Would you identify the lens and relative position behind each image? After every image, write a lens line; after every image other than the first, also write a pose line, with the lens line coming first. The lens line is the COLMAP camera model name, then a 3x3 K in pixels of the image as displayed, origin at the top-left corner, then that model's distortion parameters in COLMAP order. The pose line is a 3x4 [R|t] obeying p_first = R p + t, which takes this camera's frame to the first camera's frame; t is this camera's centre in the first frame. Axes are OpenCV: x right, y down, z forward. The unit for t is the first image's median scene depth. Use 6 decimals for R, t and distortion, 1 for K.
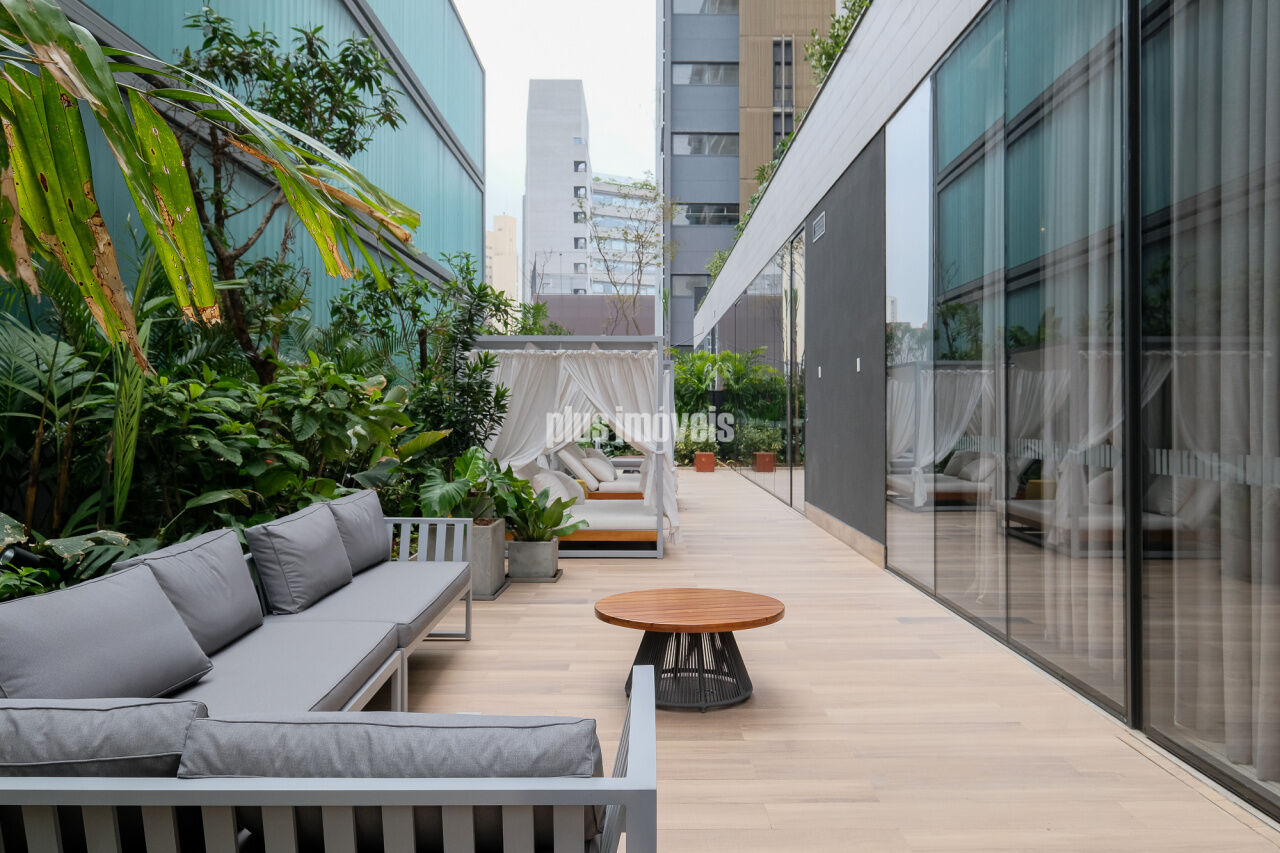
lens RADIAL K [[911.8, 0, 640.0], [0, 911.8, 426.5], [0, 0, 1]] dist [-0.001157, -0.000199]
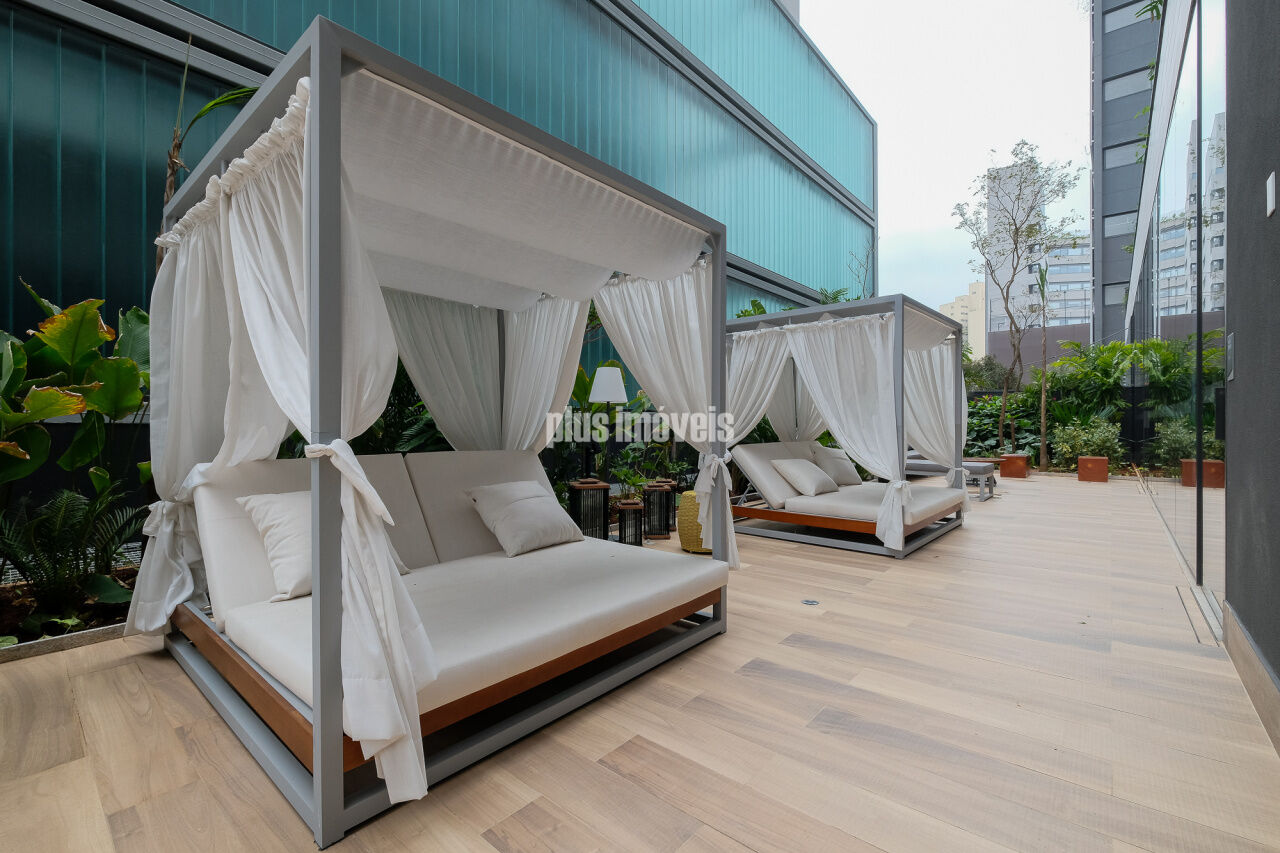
lens RADIAL K [[551.6, 0, 640.0], [0, 551.6, 426.5], [0, 0, 1]] dist [0.000783, 0.000150]
pose [[0.763251, 0.001585, -0.646100, 0.066033], [-0.007754, 0.999947, -0.006708, 0.006785], [0.646056, 0.010130, 0.763223, 0.307398]]
